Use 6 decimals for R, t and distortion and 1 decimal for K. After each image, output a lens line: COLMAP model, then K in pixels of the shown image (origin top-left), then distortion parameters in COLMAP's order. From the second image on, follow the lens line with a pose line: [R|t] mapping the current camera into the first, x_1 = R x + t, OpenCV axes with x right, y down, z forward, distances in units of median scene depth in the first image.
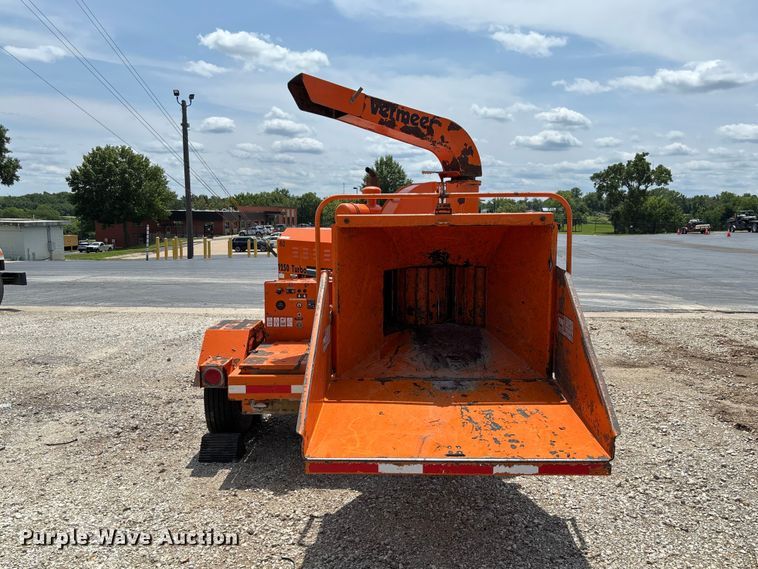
lens RADIAL K [[598.6, 0, 379.0], [0, 598.6, 284.5], [0, 0, 1]] dist [0.056410, -0.062278]
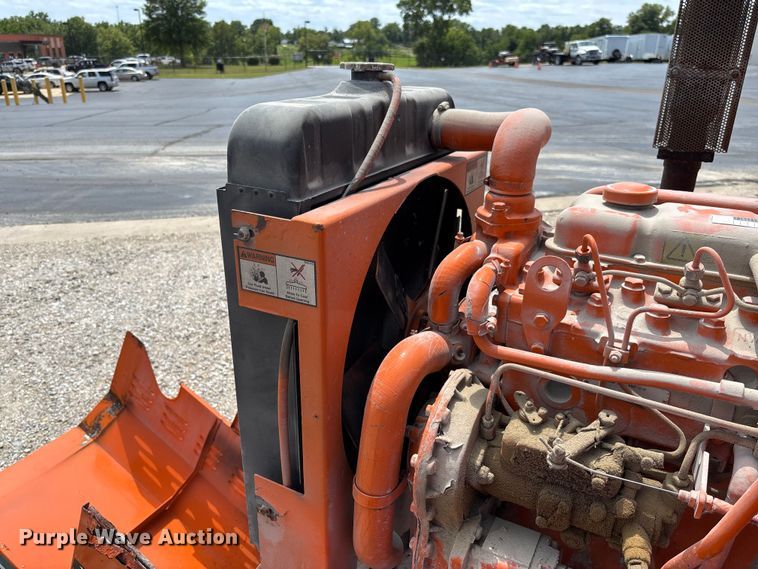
lens RADIAL K [[579.5, 0, 383.3], [0, 579.5, 284.7], [0, 0, 1]] dist [0.049242, -0.067470]
pose [[0.944569, -0.121075, 0.305172, -0.191859], [0.034770, 0.961180, 0.273721, -0.094039], [-0.326466, -0.247938, 0.912111, 1.034724]]
